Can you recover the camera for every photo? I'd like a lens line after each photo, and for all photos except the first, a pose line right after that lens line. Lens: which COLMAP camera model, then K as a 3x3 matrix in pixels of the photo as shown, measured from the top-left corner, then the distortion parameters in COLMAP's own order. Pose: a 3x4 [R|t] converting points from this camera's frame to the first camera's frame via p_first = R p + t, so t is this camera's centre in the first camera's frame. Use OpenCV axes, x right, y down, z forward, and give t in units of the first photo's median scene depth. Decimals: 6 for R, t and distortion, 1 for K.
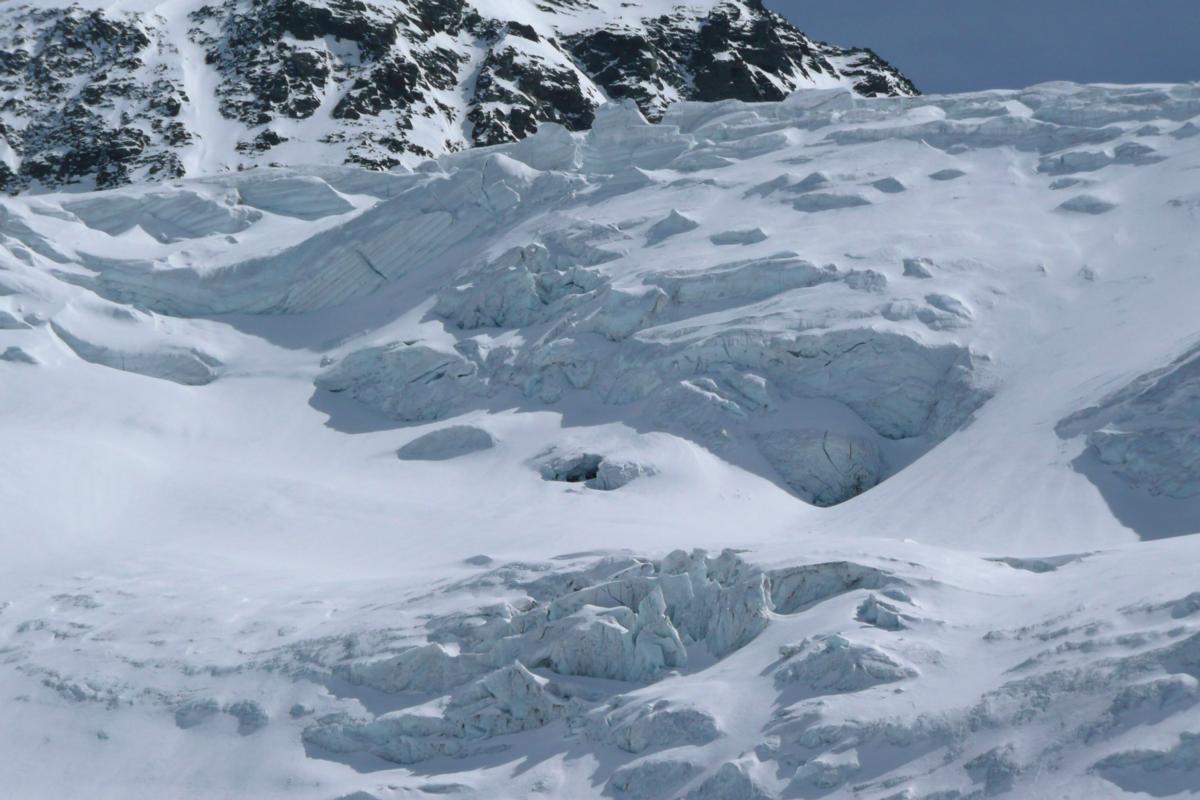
lens RADIAL K [[4663.3, 0, 598.4], [0, 4663.3, 400.8], [0, 0, 1]] dist [0.604514, 0.000000]
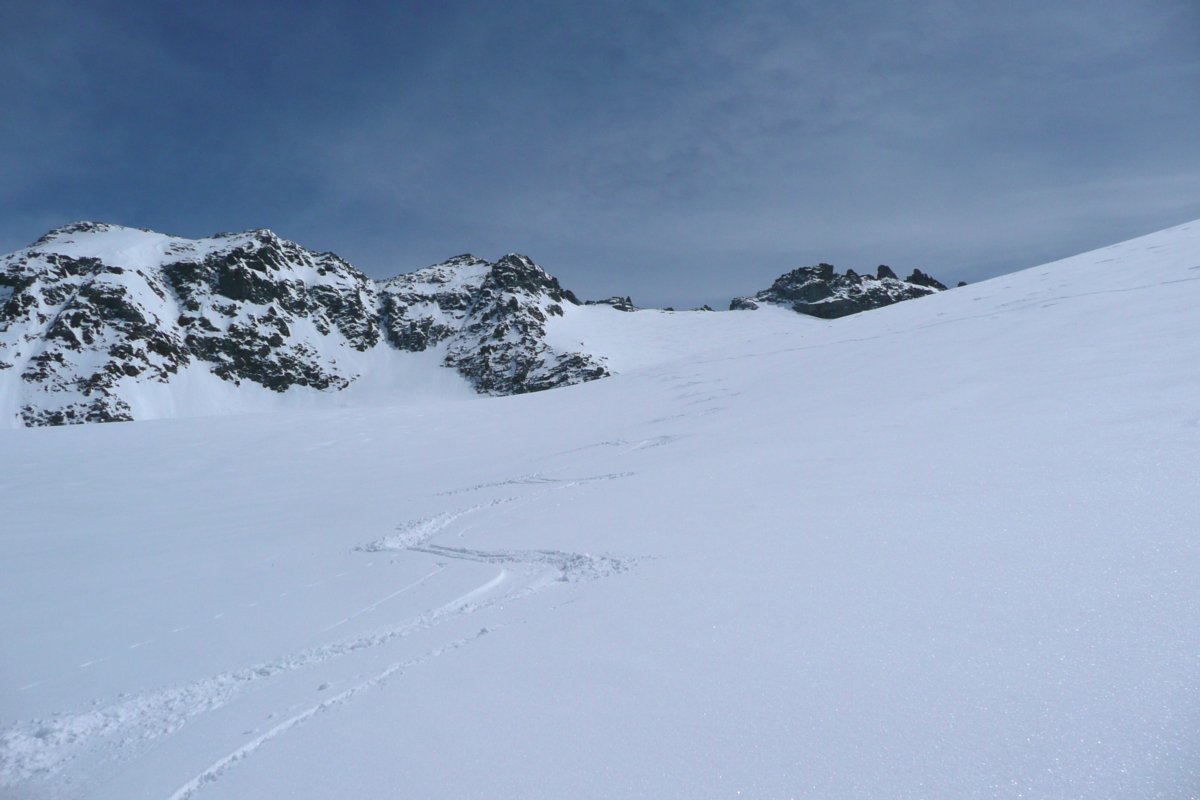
lens RADIAL K [[958.1, 0, 600.7], [0, 958.1, 398.1], [0, 0, 1]] dist [-0.036792, 0.020126]
pose [[0.994005, -0.109332, 0.000491, 0.198760], [0.108574, 0.987623, 0.113194, -0.044338], [-0.012861, -0.112463, 0.993573, 0.537337]]
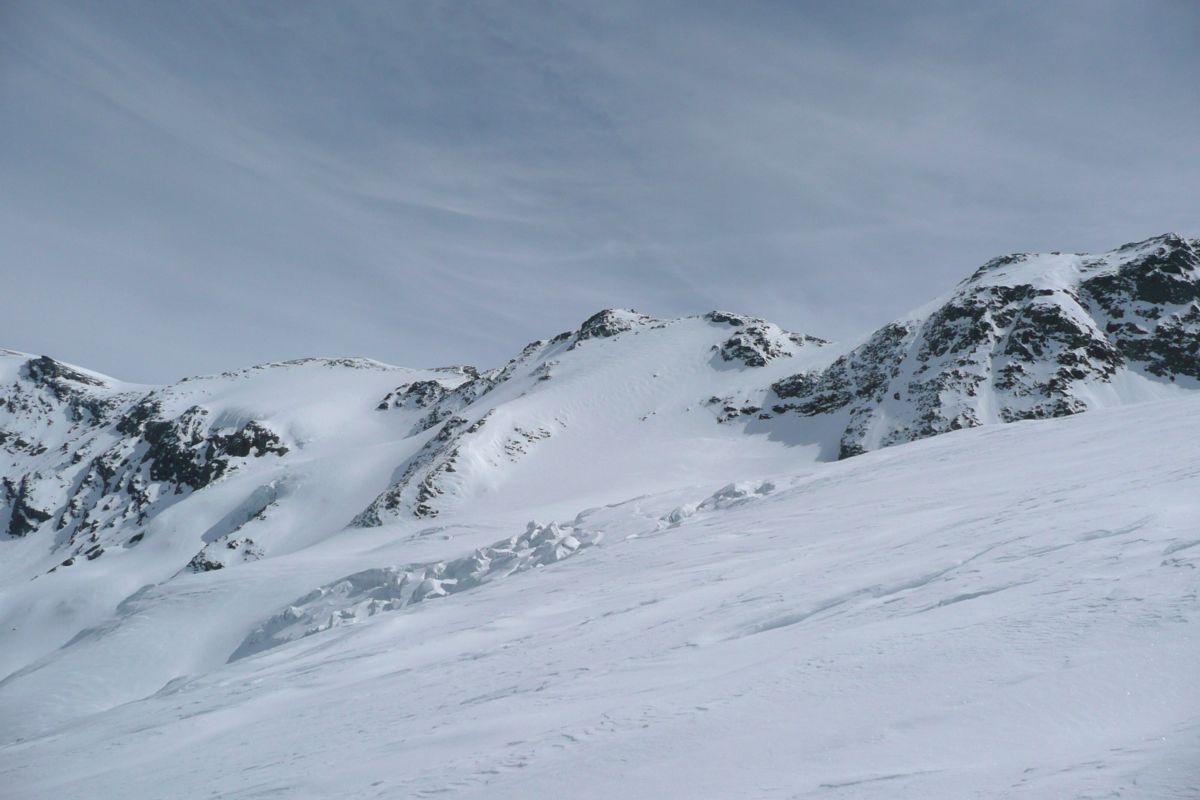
lens RADIAL K [[958.1, 0, 598.9], [0, 958.1, 398.7], [0, 0, 1]] dist [-0.036792, 0.020126]
pose [[0.664764, -0.174687, -0.726342, 0.188739], [0.217185, 0.975473, -0.035830, -0.055006], [0.714786, -0.133932, 0.686399, 0.440192]]
